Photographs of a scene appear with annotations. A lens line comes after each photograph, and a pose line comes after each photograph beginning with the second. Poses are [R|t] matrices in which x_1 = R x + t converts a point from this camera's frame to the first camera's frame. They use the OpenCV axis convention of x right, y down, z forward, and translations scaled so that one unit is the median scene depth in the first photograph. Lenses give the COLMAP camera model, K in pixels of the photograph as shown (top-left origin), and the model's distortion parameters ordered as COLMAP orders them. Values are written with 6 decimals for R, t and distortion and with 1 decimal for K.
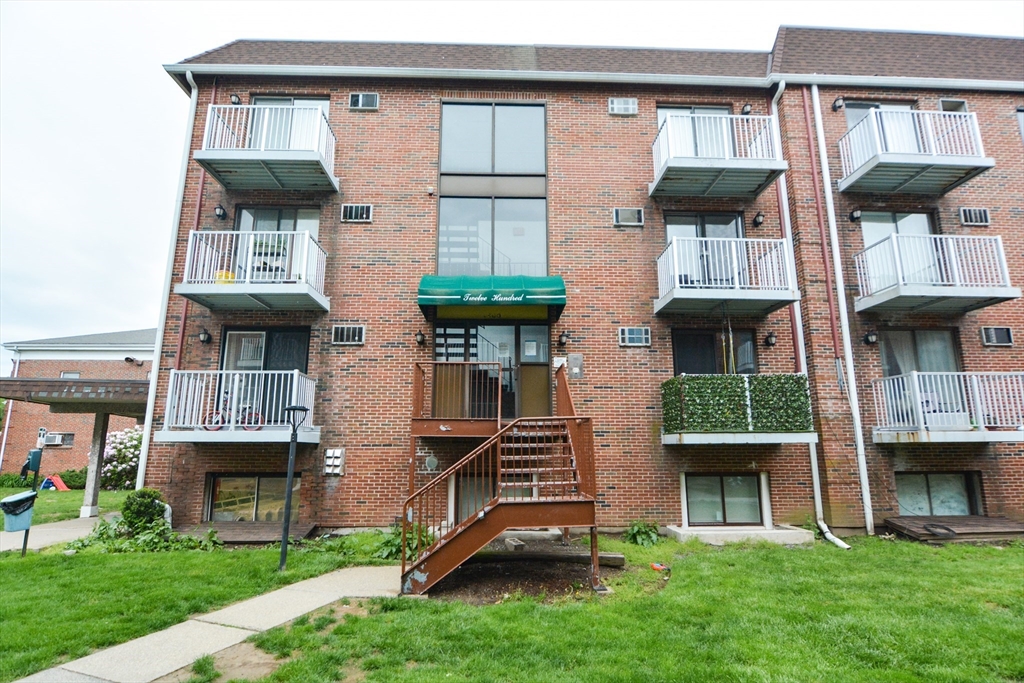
lens RADIAL K [[505.2, 0, 515.7], [0, 505.2, 354.8], [0, 0, 1]] dist [-0.003239, -0.001786]
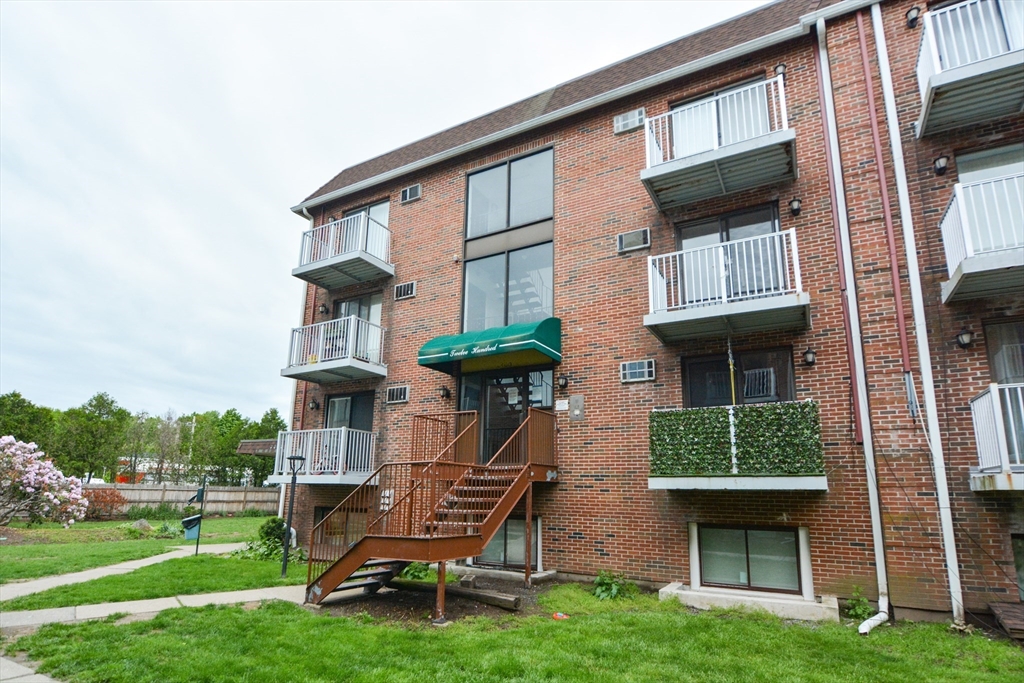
lens RADIAL K [[519.2, 0, 511.5], [0, 519.2, 395.2], [0, 0, 1]] dist [0.001127, -0.007587]
pose [[0.860065, -0.079749, -0.503913, 0.518122], [0.076609, 0.996696, -0.026983, 0.015295], [0.504400, -0.015397, 0.863333, 0.077457]]
